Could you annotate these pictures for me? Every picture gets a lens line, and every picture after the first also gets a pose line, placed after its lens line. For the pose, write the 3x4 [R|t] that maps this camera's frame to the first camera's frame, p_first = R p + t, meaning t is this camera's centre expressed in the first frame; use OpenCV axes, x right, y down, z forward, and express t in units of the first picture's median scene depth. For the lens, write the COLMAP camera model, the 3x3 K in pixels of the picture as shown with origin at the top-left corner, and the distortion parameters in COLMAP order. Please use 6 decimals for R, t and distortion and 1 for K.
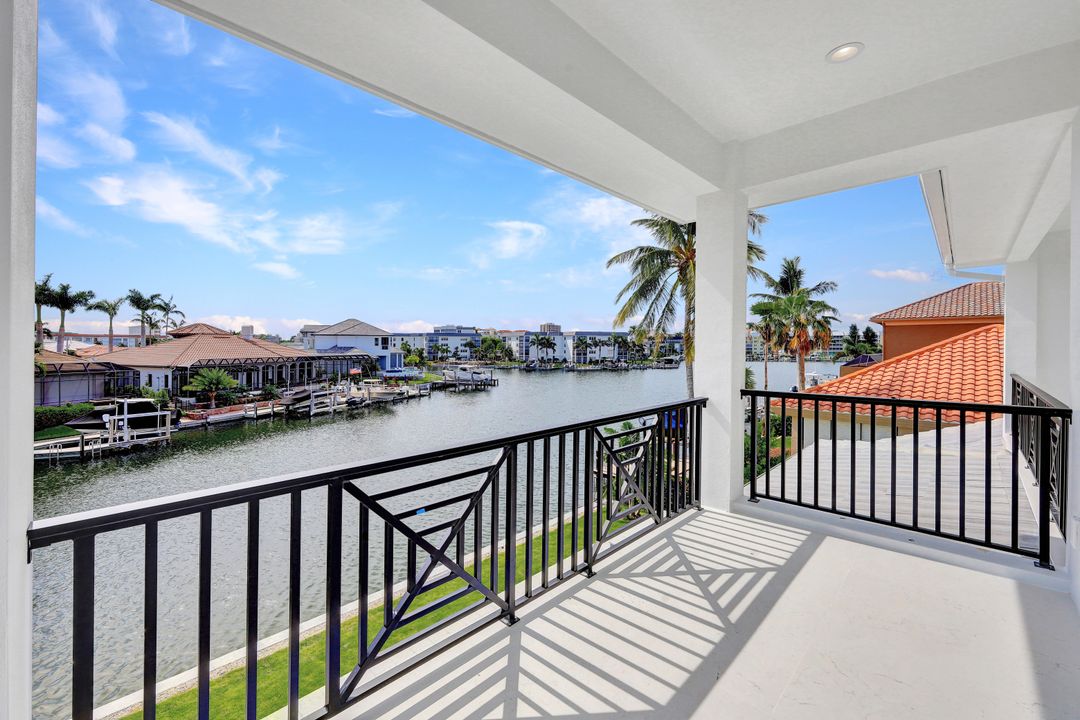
lens RADIAL K [[441.0, 0, 541.9], [0, 441.0, 345.8], [0, 0, 1]] dist [0.001433, 0.000161]
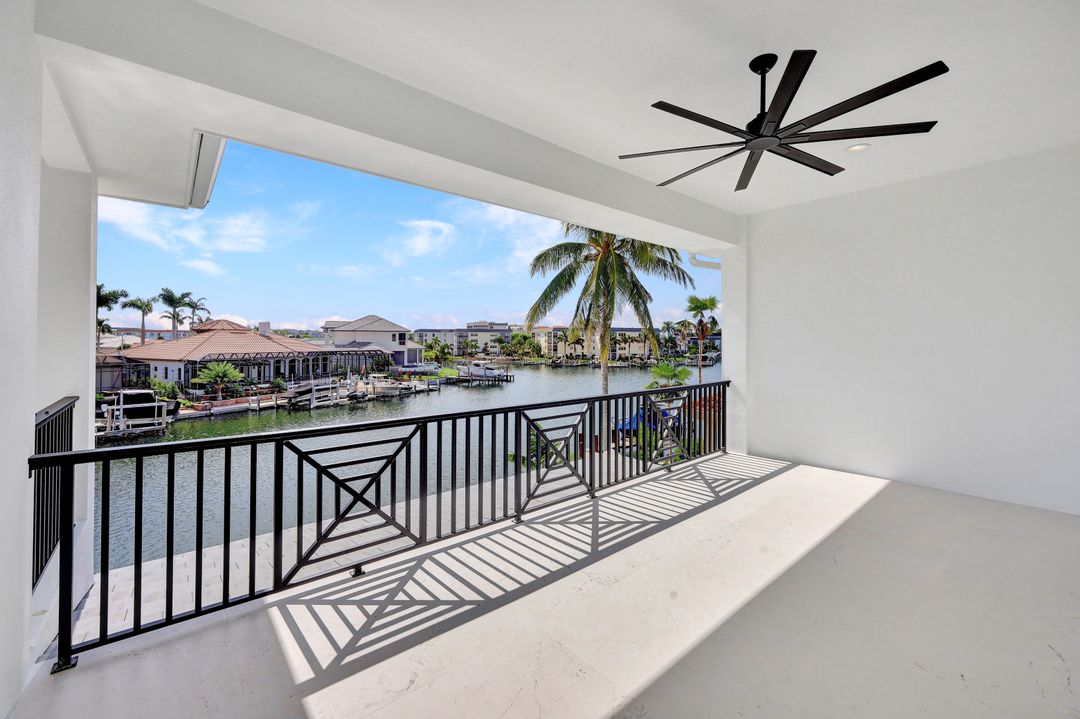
lens RADIAL K [[441.0, 0, 541.9], [0, 441.0, 345.3], [0, 0, 1]] dist [0.001433, 0.000161]
pose [[0.995113, 0.005800, -0.098568, 0.102462], [-0.004941, 0.999948, 0.008950, -0.002471], [0.098615, -0.008419, 0.995090, 0.019410]]
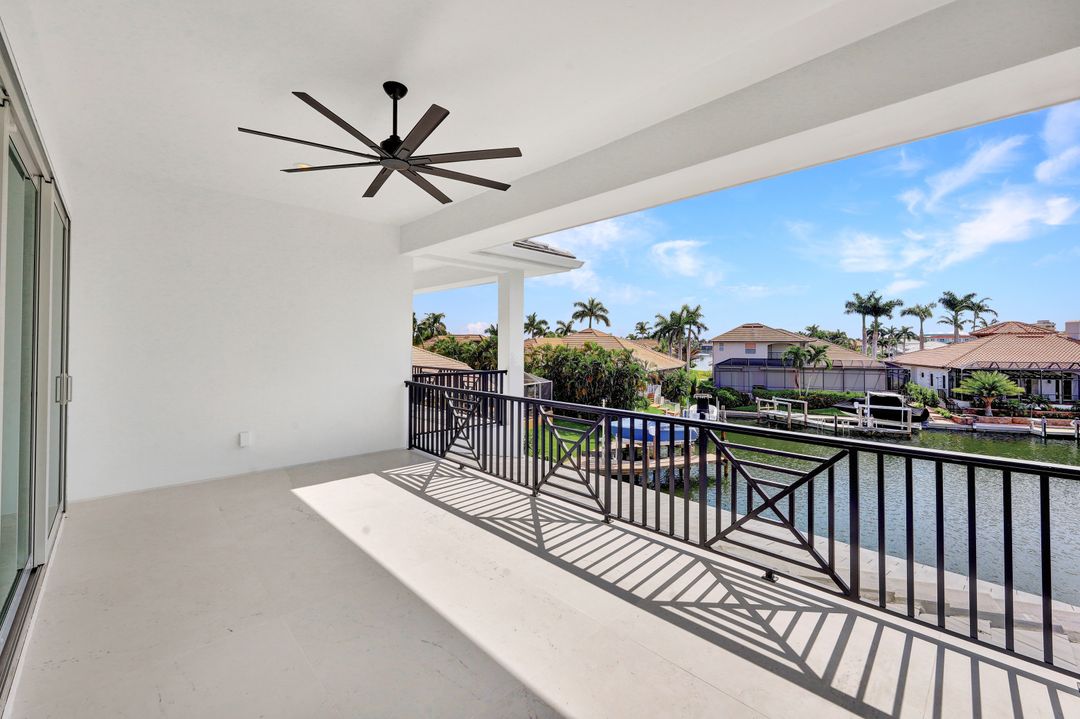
lens RADIAL K [[446.1, 0, 529.2], [0, 446.1, 336.7], [0, 0, 1]] dist [0.000623, 0.000182]
pose [[-0.048776, -0.017965, -0.998648, 0.178214], [-0.000079, 0.999838, -0.017983, -0.003866], [0.998810, -0.000798, -0.048769, 0.080858]]
